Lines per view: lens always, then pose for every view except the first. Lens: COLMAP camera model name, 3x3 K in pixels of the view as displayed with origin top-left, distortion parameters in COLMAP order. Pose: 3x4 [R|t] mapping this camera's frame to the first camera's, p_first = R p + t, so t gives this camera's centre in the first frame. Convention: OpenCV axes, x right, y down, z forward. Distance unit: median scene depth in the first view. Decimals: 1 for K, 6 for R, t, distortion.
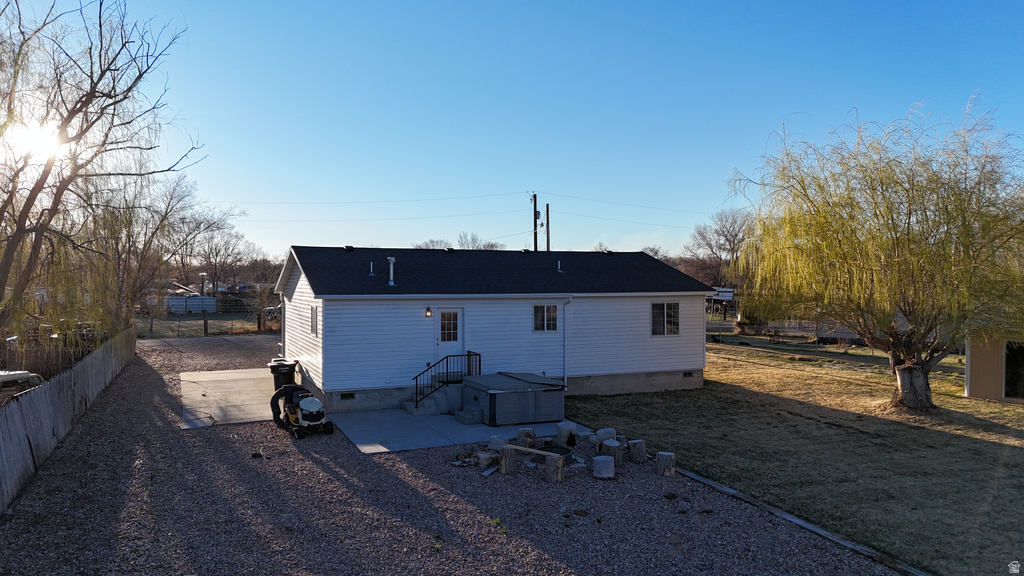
lens RADIAL K [[751.4, 0, 508.6], [0, 751.4, 278.7], [0, 0, 1]] dist [0.077156, -0.068169]
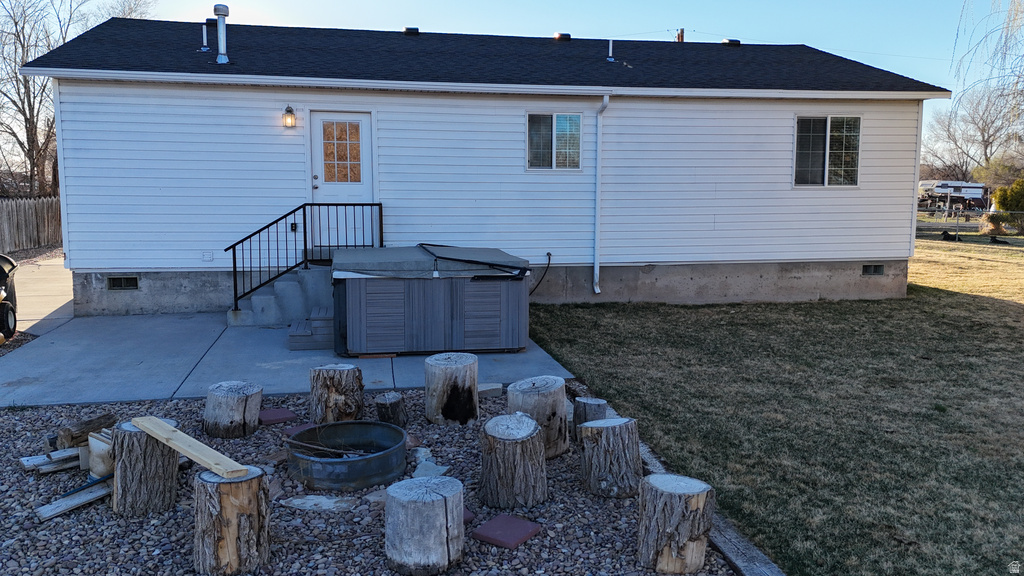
lens RADIAL K [[824.0, 0, 511.6], [0, 824.0, 288.3], [0, 0, 1]] dist [0.066601, -0.050817]
pose [[0.975688, 0.027108, -0.217482, 0.267957], [-0.002371, 0.993569, 0.113205, 0.165212], [0.219152, -0.109937, 0.969477, 0.901855]]
